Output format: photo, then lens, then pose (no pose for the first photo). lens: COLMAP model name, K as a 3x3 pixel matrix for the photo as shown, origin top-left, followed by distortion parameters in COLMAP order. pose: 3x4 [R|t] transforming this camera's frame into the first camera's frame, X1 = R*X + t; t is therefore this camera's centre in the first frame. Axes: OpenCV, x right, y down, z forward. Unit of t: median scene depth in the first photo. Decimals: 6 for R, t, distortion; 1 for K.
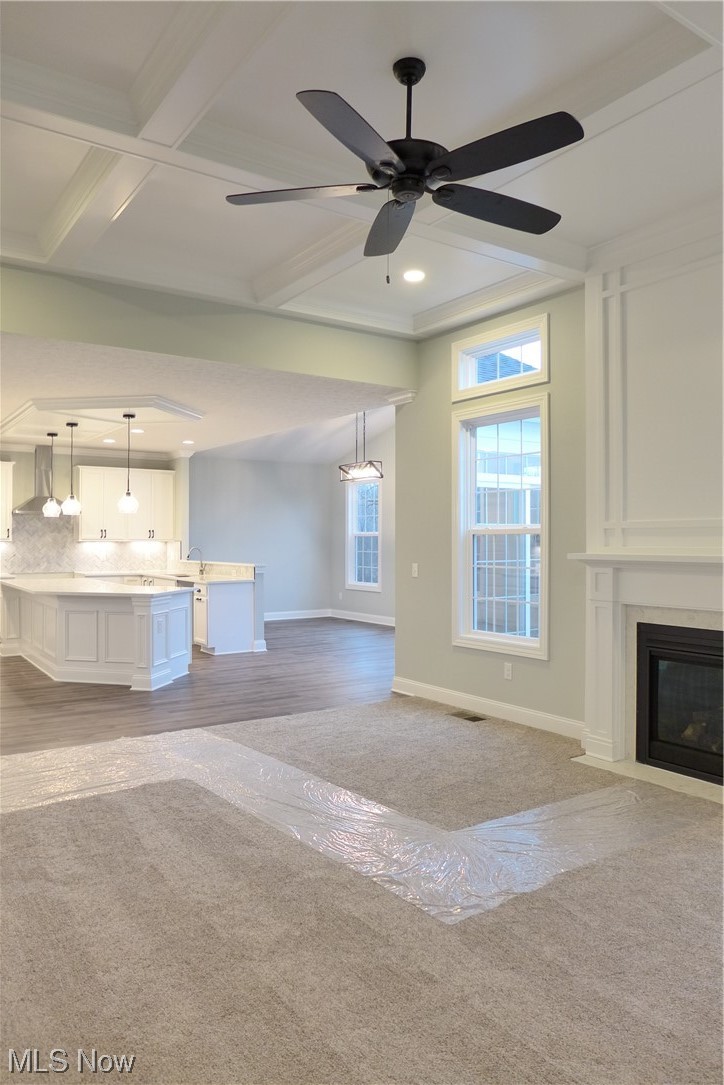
lens RADIAL K [[756.9, 0, 362.0], [0, 756.9, 542.5], [0, 0, 1]] dist [-0.040606, 0.001798]
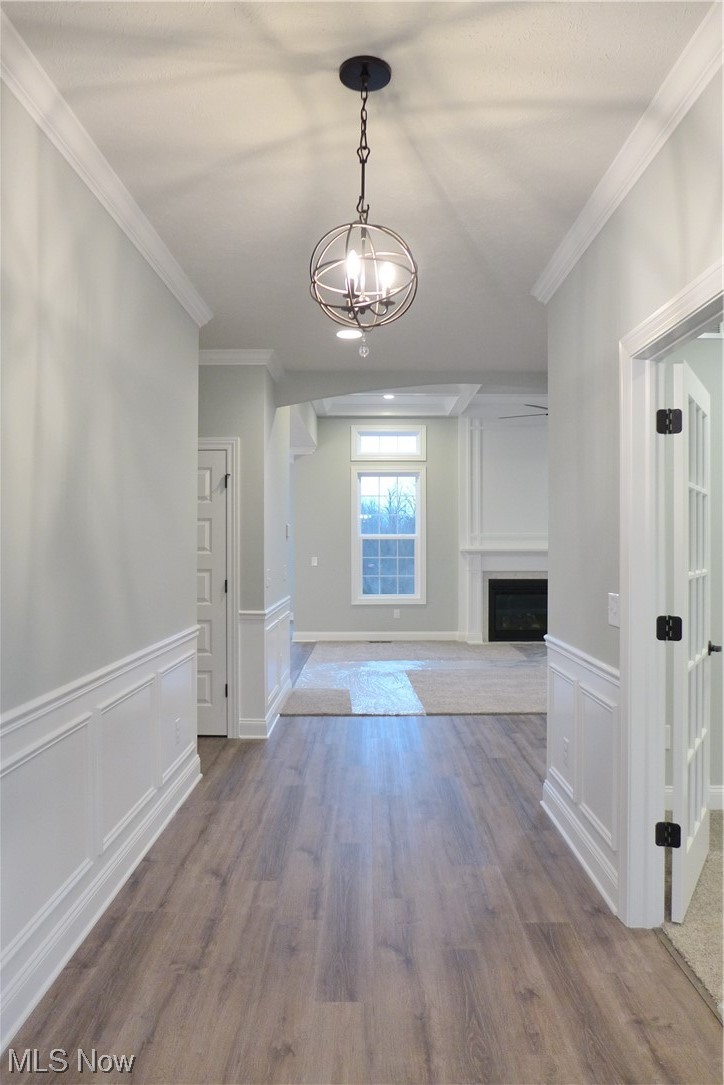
lens RADIAL K [[756.9, 0, 362.0], [0, 756.9, 542.5], [0, 0, 1]] dist [-0.040606, 0.001798]
pose [[0.581095, 0.003960, 0.813826, -1.629812], [0.002960, 0.999971, -0.006980, 0.011985], [-0.813830, 0.006465, 0.581067, 0.005089]]
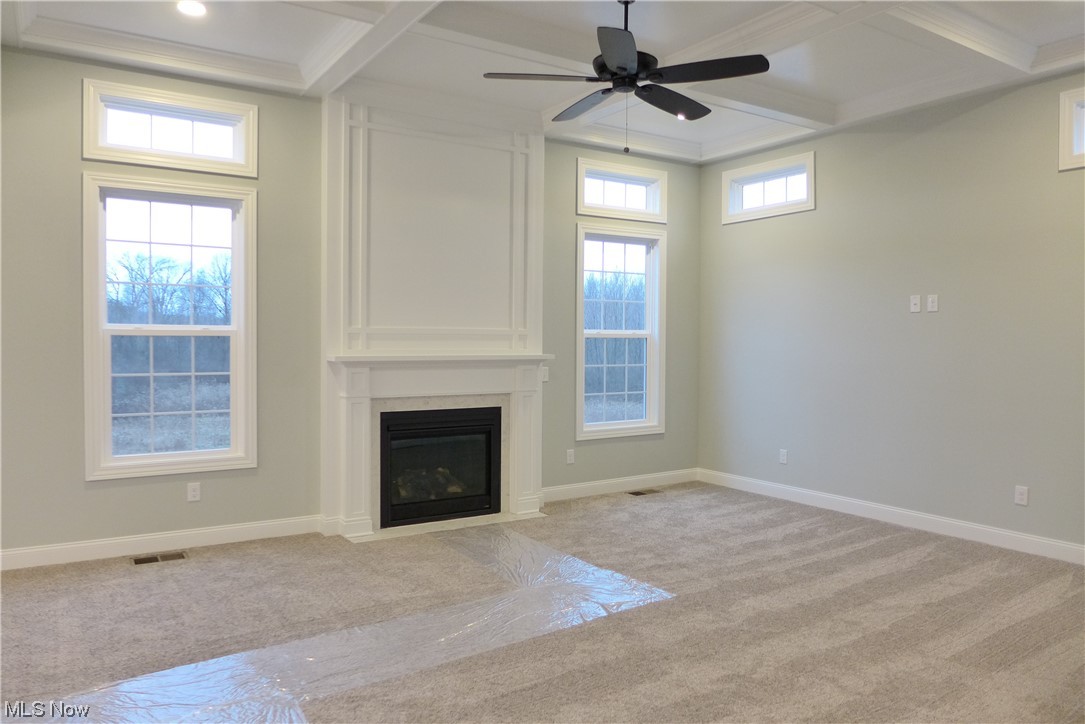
lens RADIAL K [[756.9, 0, 542.5], [0, 756.9, 362.0], [0, 0, 1]] dist [-0.040606, 0.001798]
pose [[0.021752, -0.016607, 0.999625, -0.802550], [-0.001351, 0.999861, 0.016641, 0.006160], [-0.999762, -0.001713, 0.021726, 0.699549]]
